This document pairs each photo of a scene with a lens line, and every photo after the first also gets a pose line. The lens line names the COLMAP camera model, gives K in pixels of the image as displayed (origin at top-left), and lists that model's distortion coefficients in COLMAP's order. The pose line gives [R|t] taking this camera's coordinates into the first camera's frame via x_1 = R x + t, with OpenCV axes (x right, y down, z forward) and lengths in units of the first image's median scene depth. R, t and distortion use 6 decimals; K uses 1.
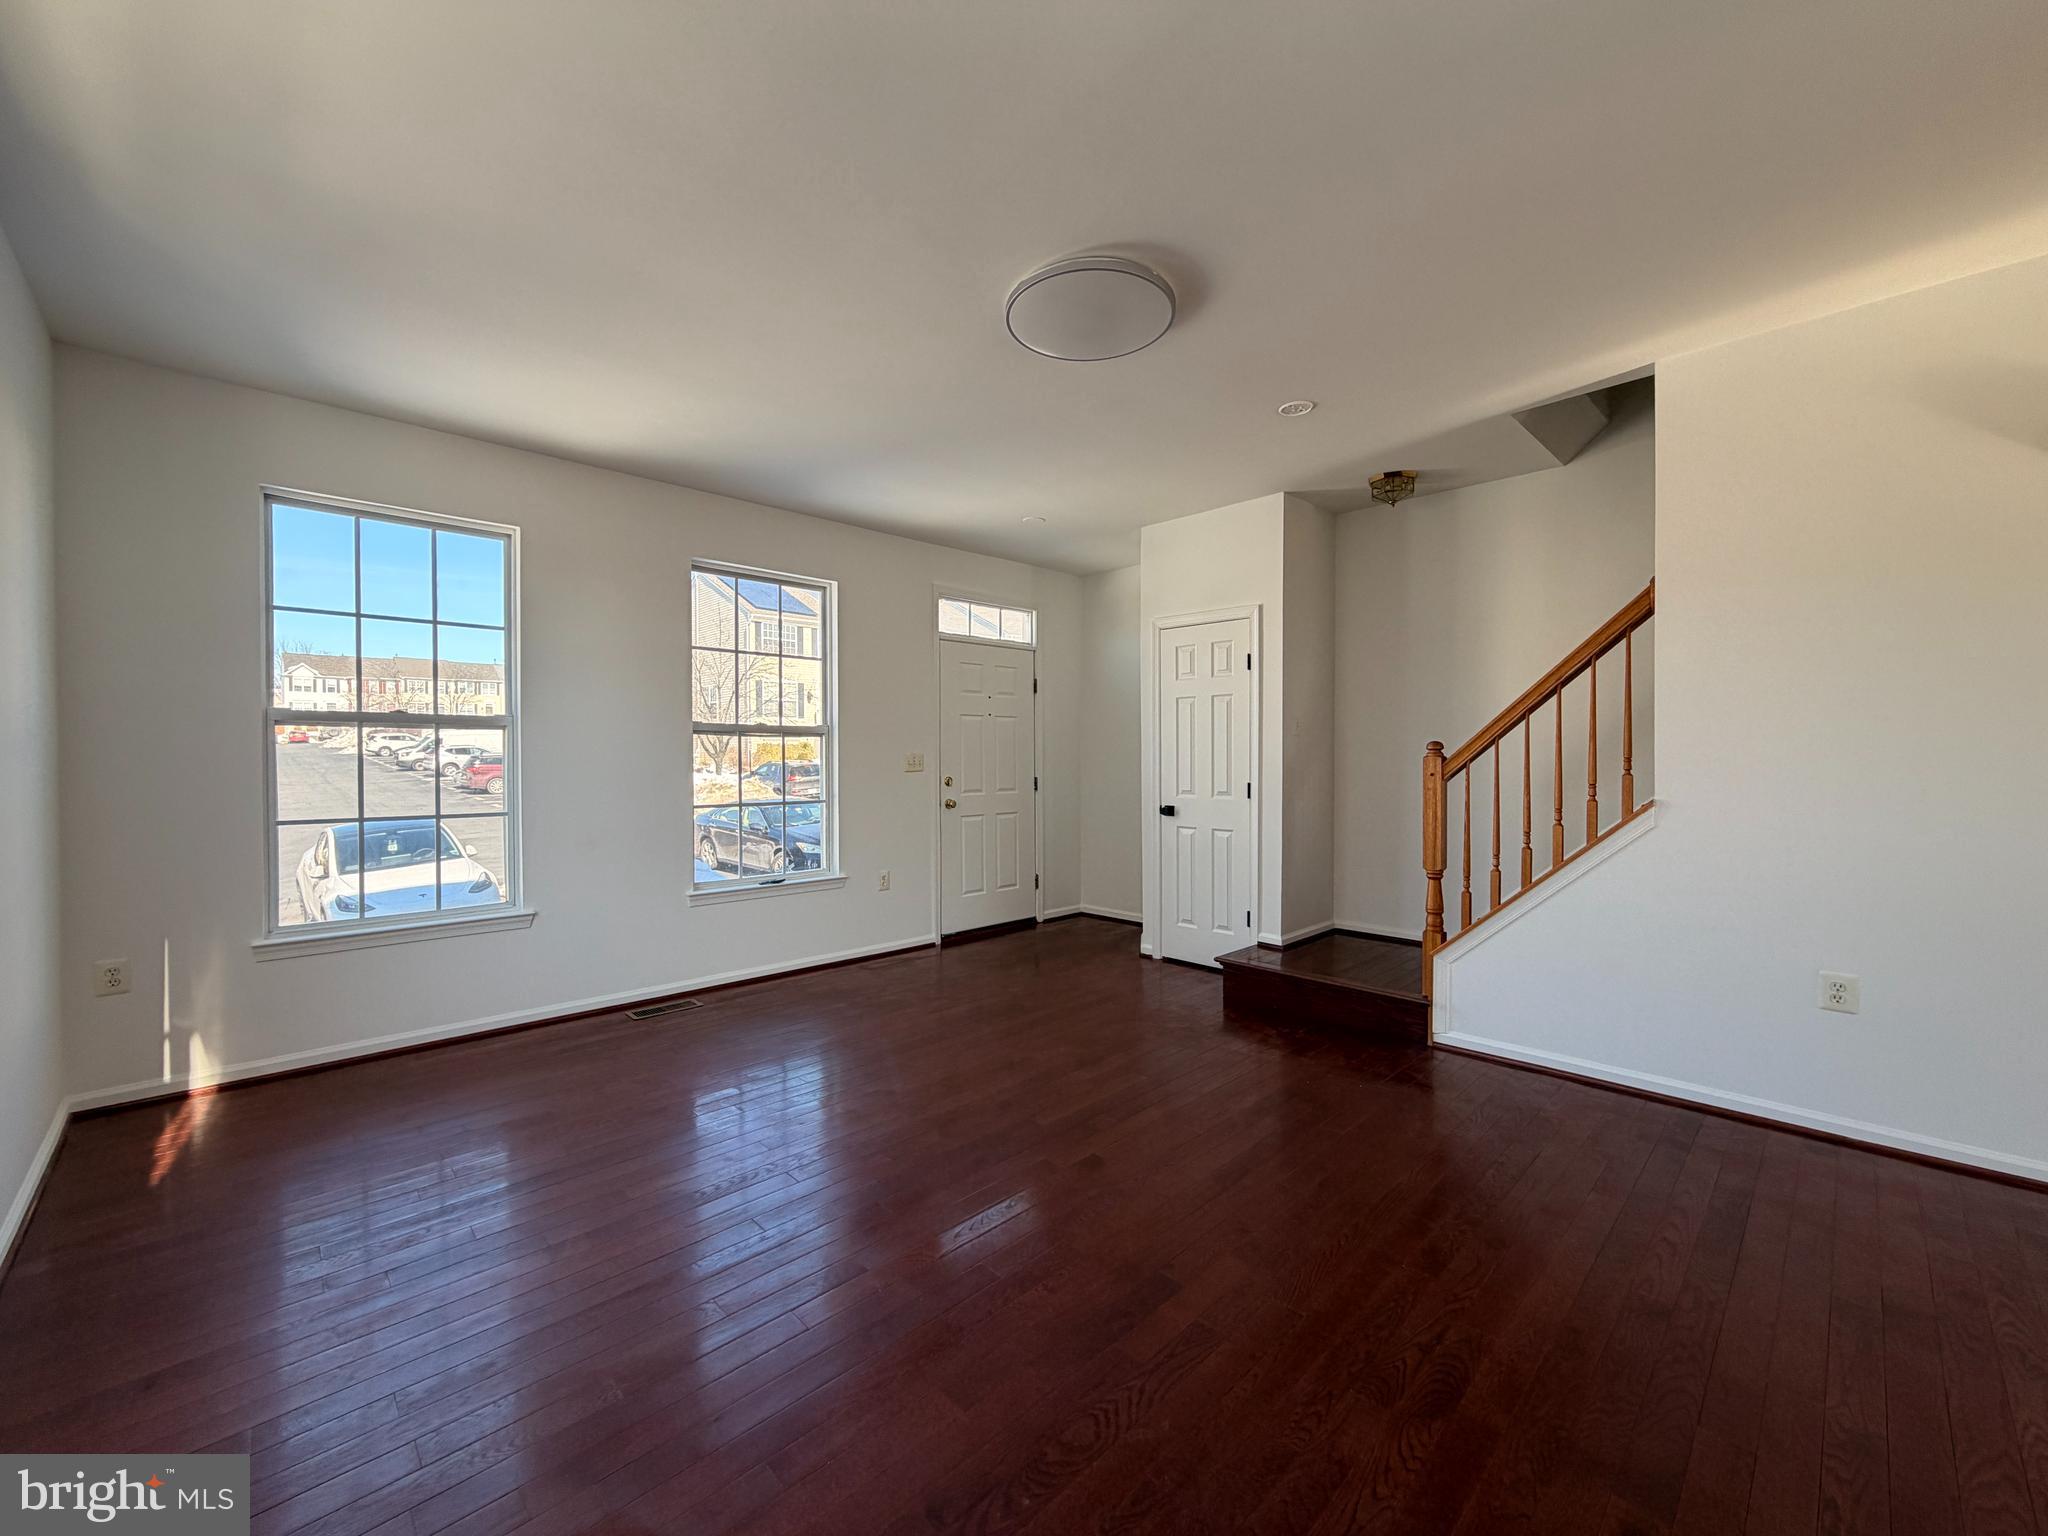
lens RADIAL K [[820.0, 0, 1067.2], [0, 820.0, 758.8], [0, 0, 1]] dist [-0.000838, -0.000165]
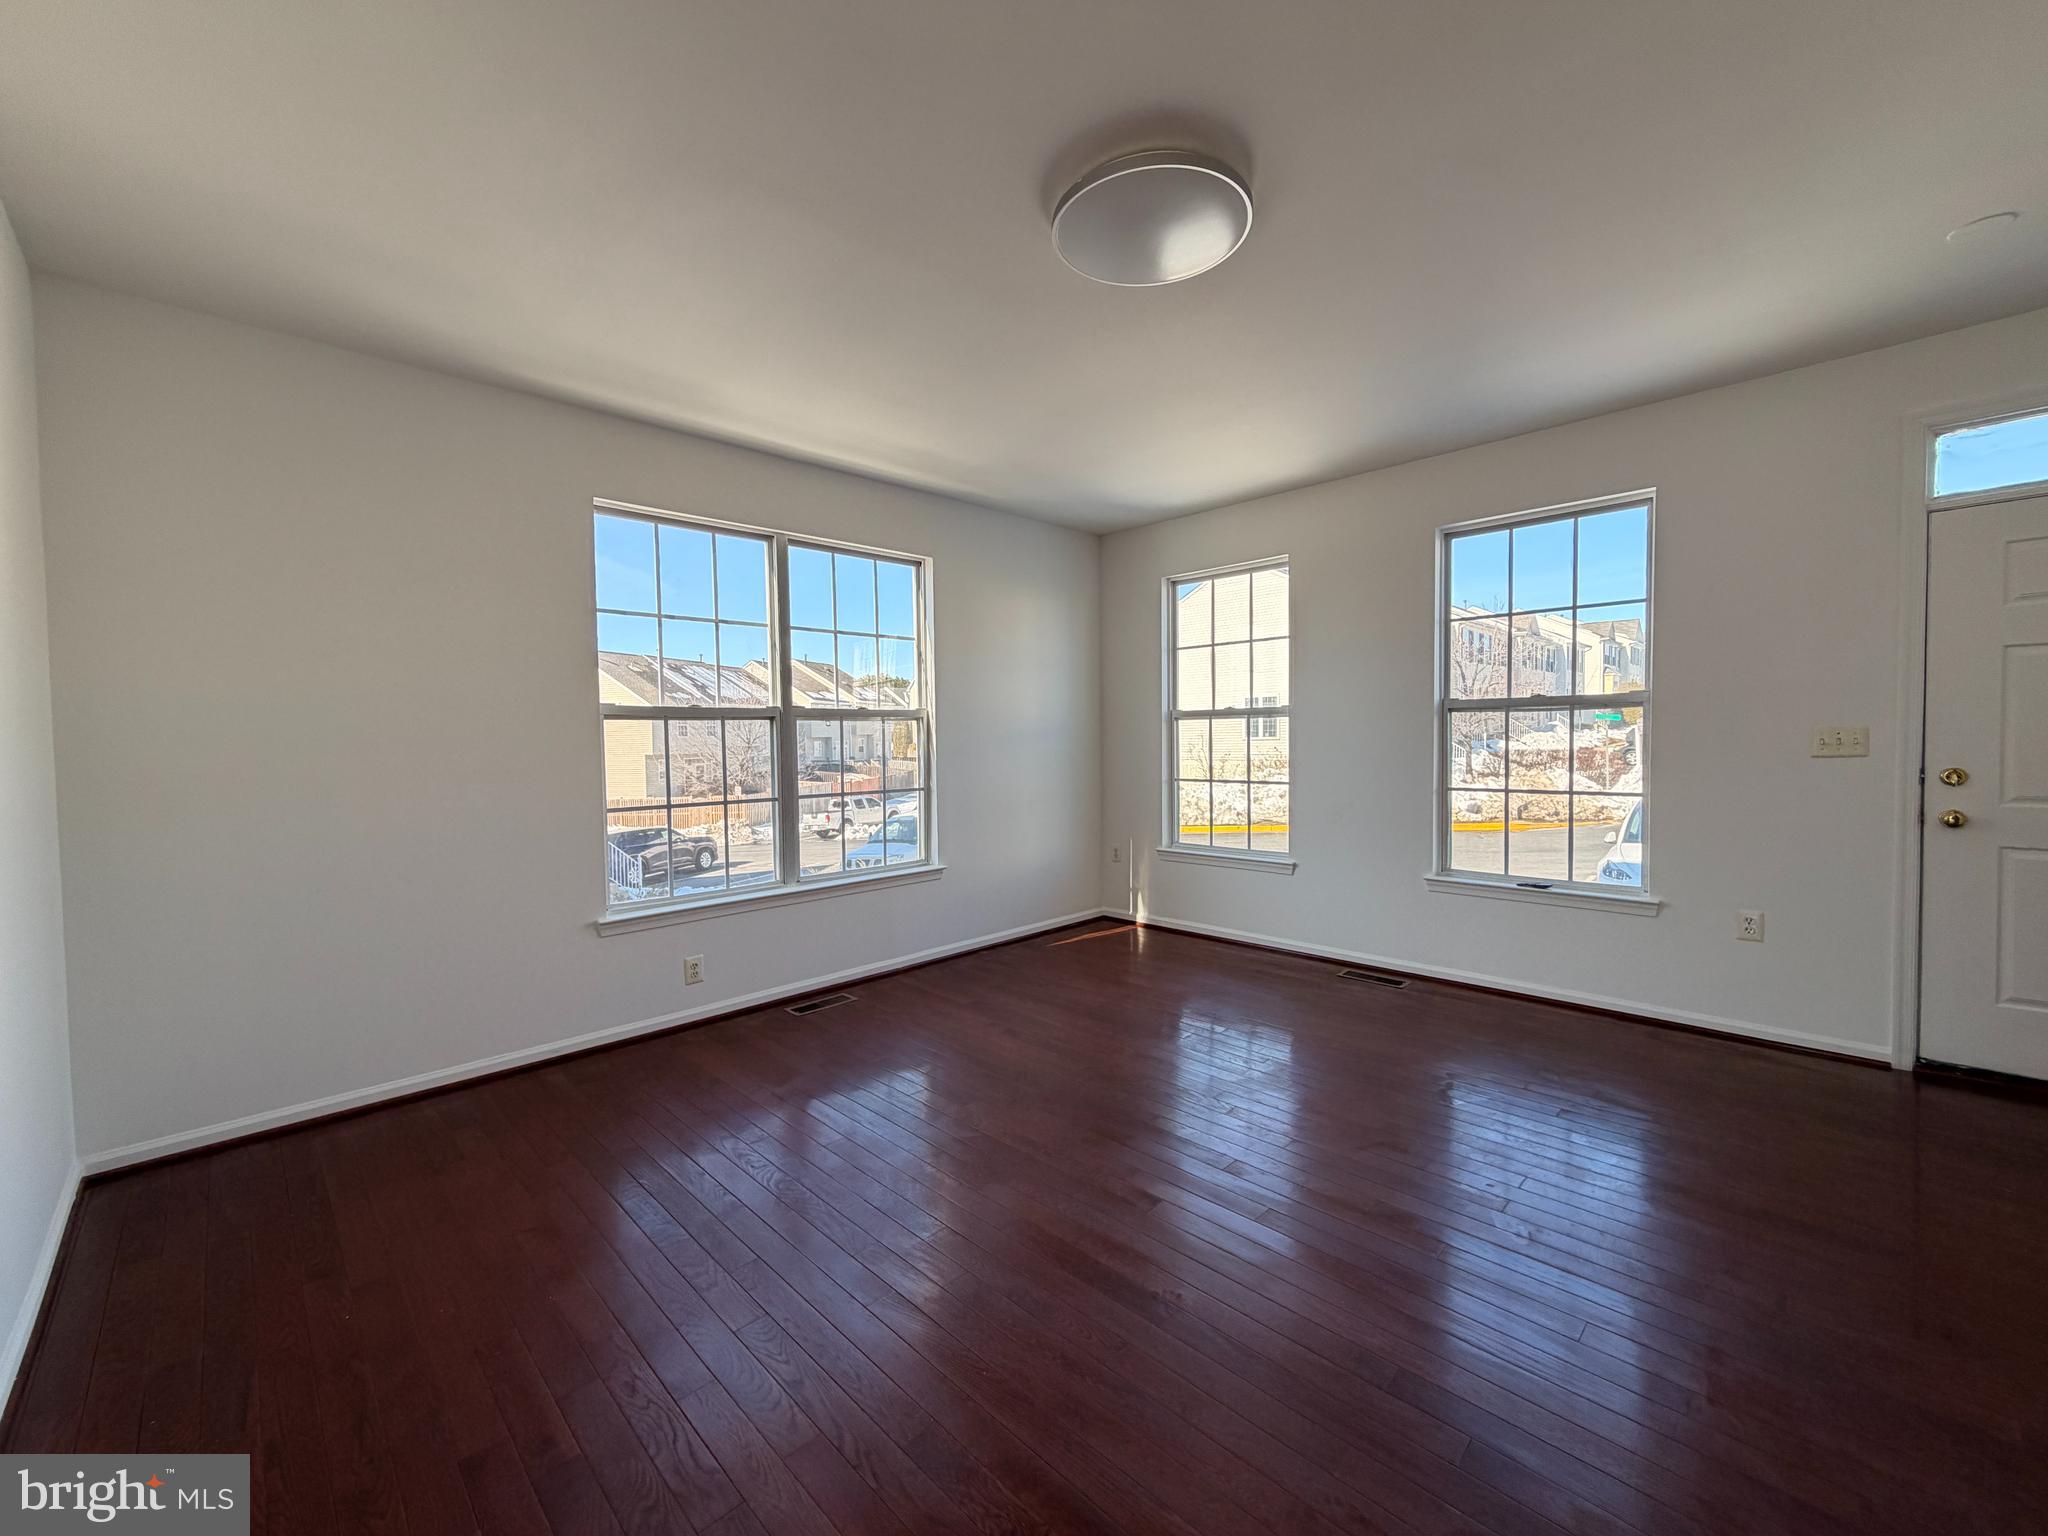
lens RADIAL K [[823.7, 0, 1024.0], [0, 823.7, 768.0], [0, 0, 1]] dist [0.013508, -0.000008]
pose [[-0.020463, 0.032151, -0.999274, 0.551630], [0.008887, 0.999449, 0.031975, -0.001094], [0.999751, -0.008227, -0.020738, 0.563761]]
